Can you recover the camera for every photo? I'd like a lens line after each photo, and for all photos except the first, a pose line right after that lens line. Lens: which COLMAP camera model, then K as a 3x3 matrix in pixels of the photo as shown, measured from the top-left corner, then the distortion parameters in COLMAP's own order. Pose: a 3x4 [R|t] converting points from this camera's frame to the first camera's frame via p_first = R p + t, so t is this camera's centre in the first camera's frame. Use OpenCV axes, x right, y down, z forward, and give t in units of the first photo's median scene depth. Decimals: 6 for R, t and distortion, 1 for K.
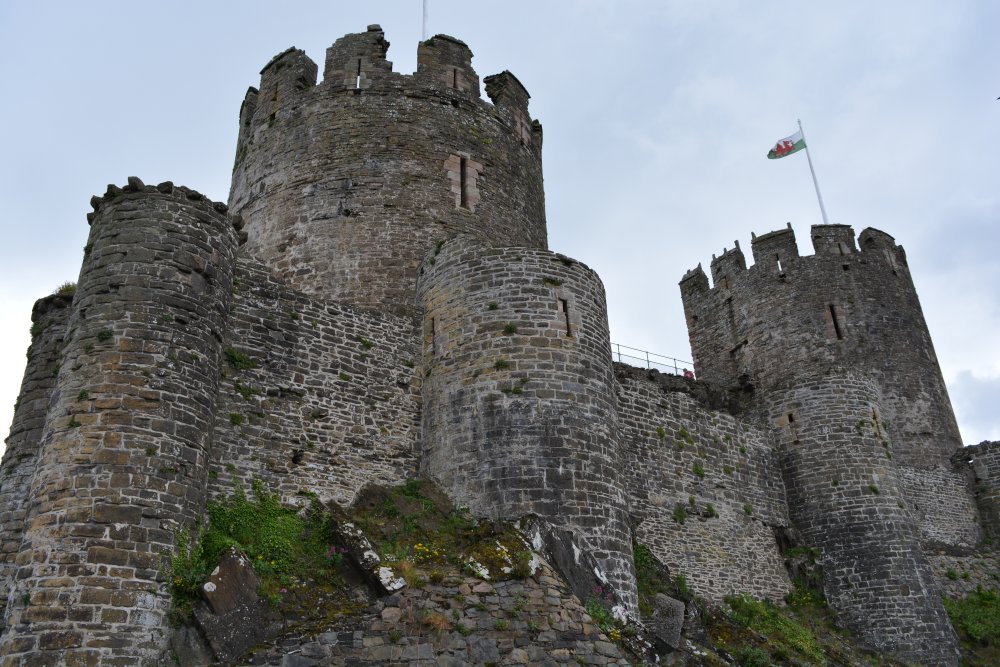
lens RADIAL K [[782.0, 0, 500.0], [0, 782.0, 333.5], [0, 0, 1]] dist [-0.124511, 0.062710]
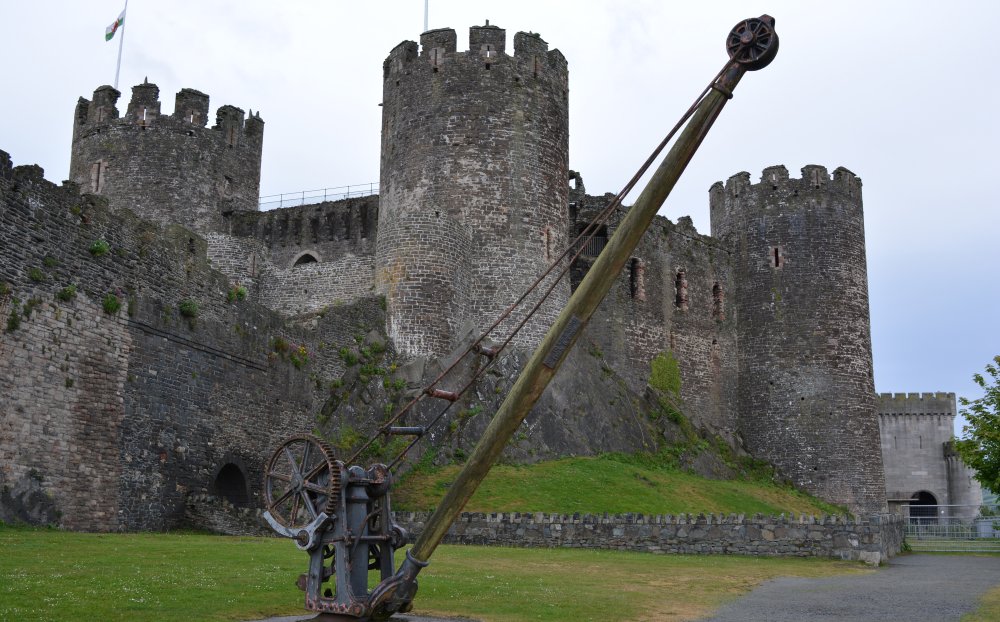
lens RADIAL K [[999.6, 0, 500.0], [0, 999.6, 311.0], [0, 0, 1]] dist [-0.072533, 0.002943]
pose [[0.633399, -0.118352, -0.764721, 2.707520], [0.334102, 0.933206, 0.132300, 0.151541], [0.697984, -0.339293, 0.630633, -0.018782]]
